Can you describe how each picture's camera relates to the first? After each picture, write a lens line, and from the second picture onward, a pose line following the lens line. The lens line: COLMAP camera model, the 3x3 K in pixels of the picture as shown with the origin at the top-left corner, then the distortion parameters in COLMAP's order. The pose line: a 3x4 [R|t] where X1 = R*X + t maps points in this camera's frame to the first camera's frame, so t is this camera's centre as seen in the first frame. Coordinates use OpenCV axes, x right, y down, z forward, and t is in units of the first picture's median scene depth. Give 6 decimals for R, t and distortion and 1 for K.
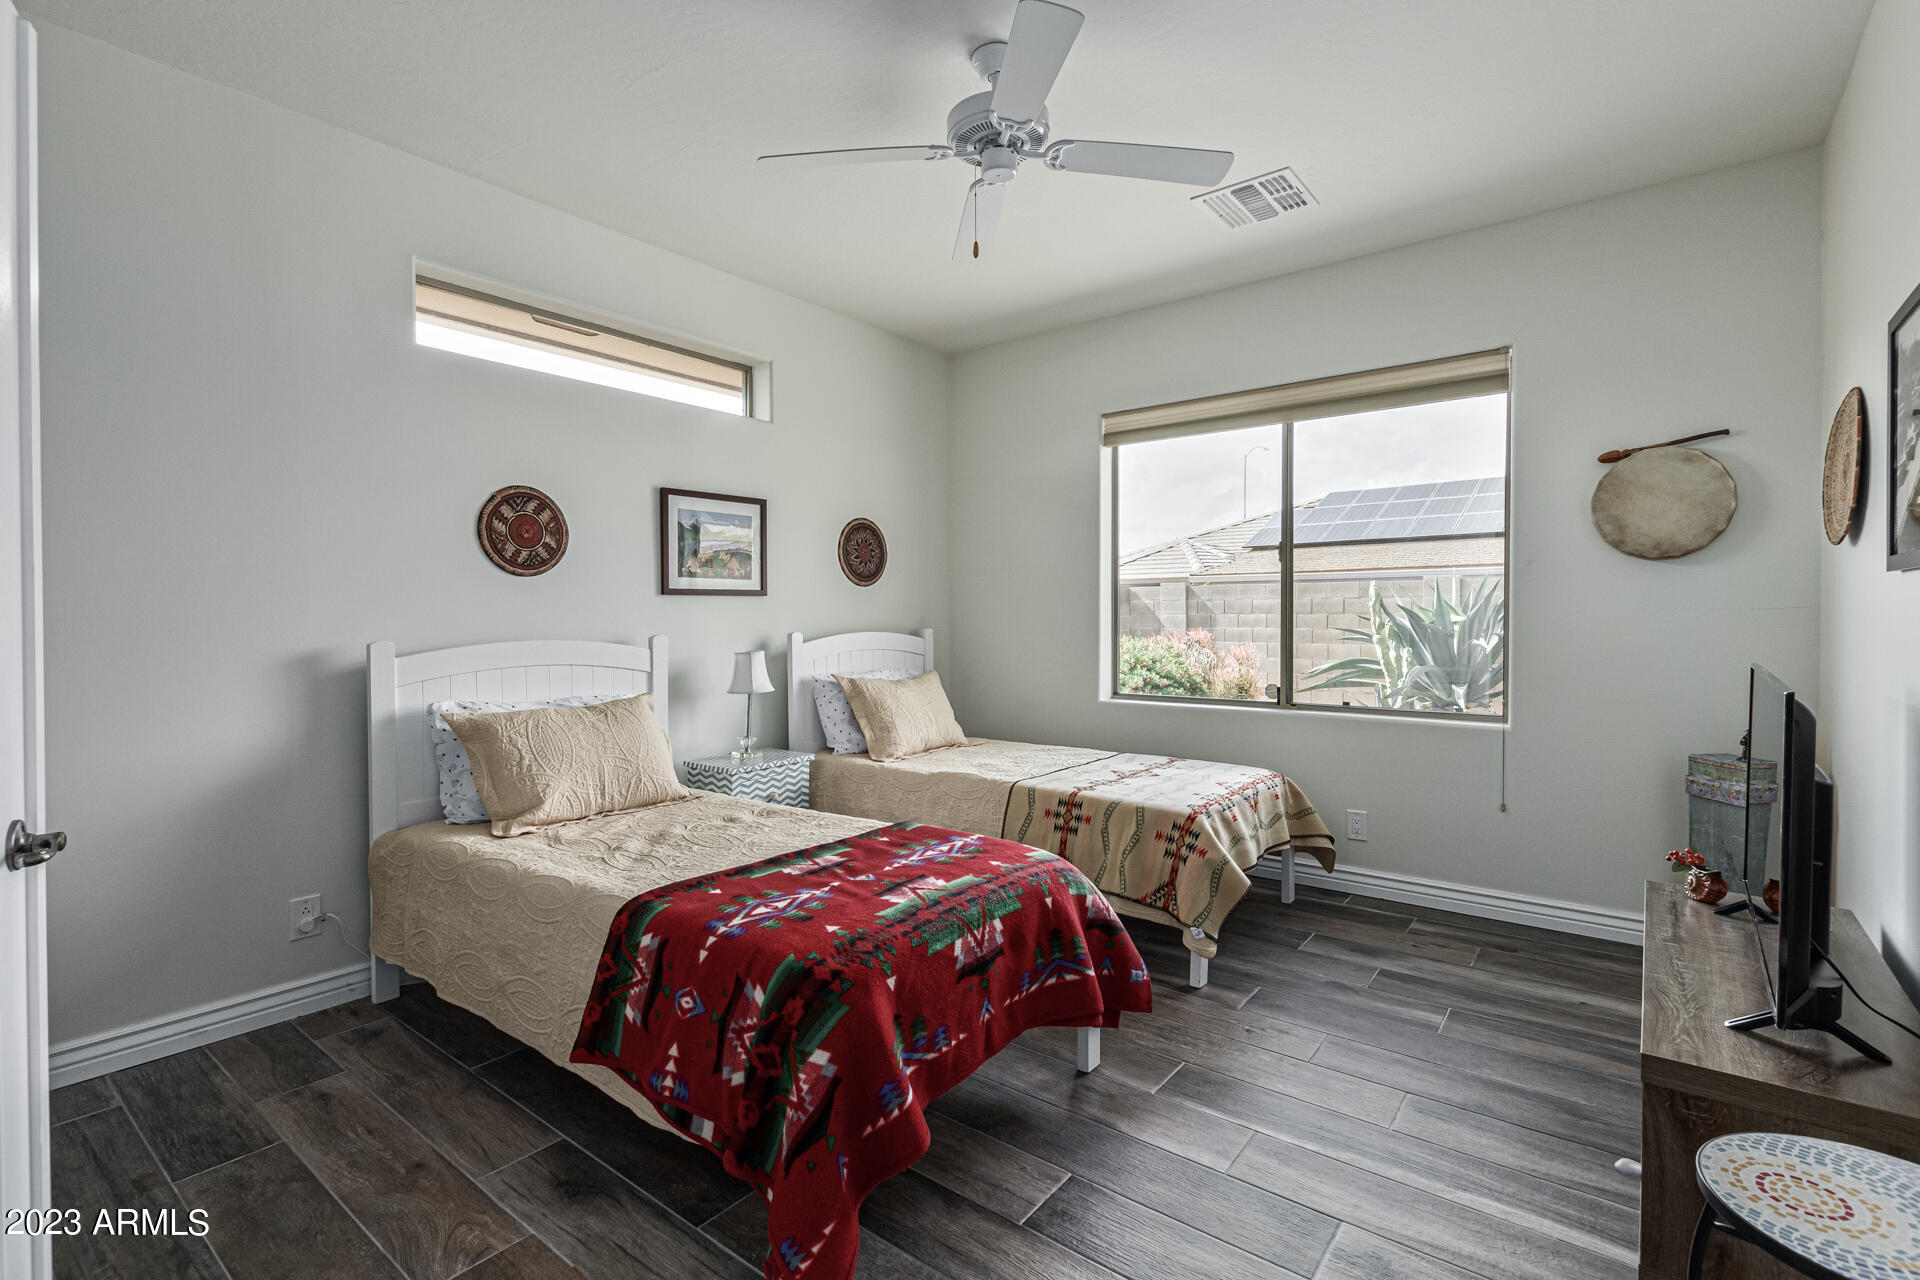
lens RADIAL K [[985.2, 0, 917.4], [0, 985.2, 630.0], [0, 0, 1]] dist [0.000161, 0.000042]
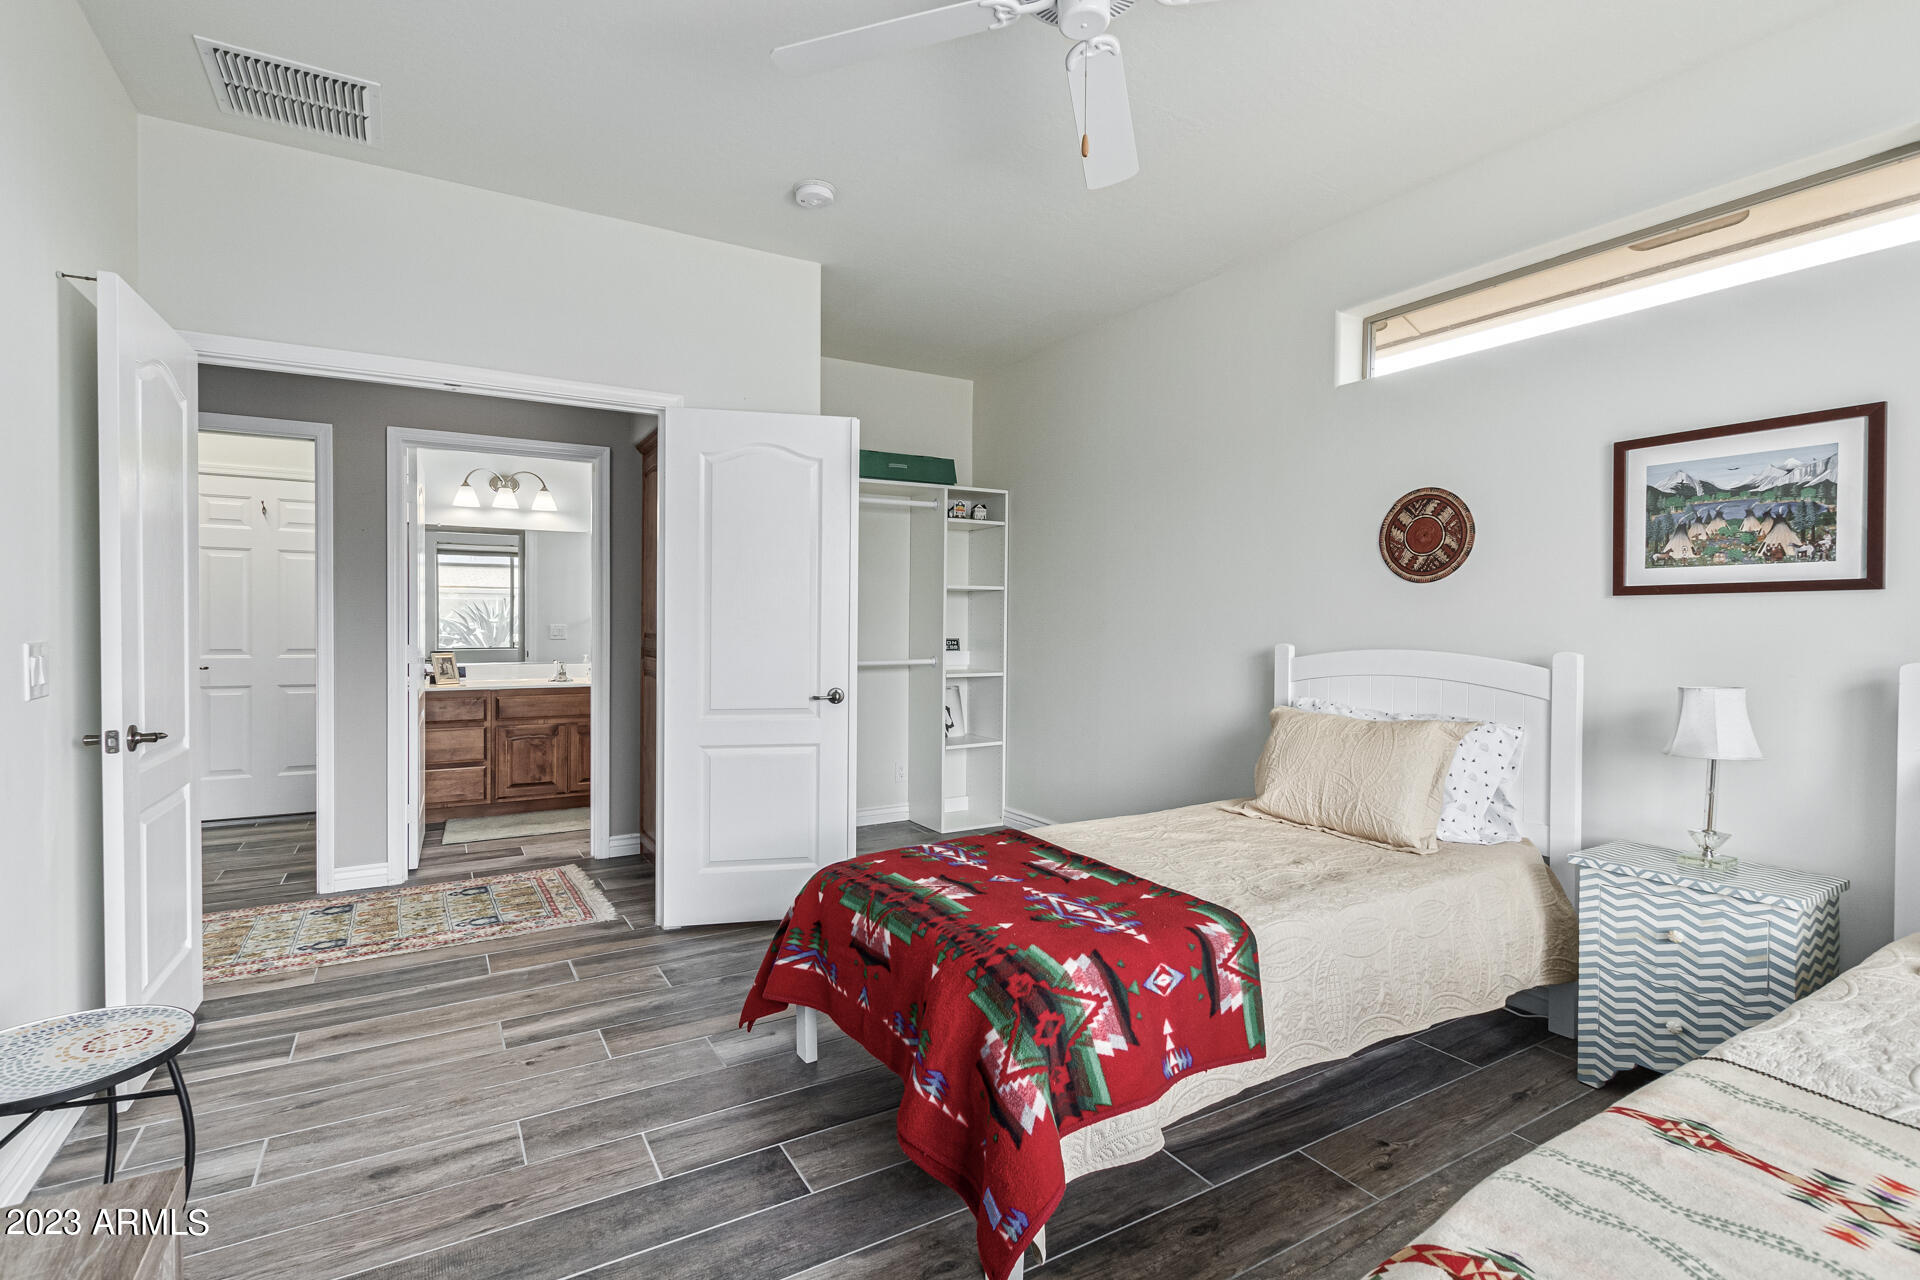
lens RADIAL K [[872.3, 0, 947.4], [0, 872.3, 631.7], [0, 0, 1]] dist [0.002025, -0.000521]
pose [[-0.379393, 0.013305, -0.925140, 0.559300], [-0.017130, 0.999624, 0.021401, -0.017038], [0.925077, 0.023967, -0.379022, 0.892929]]
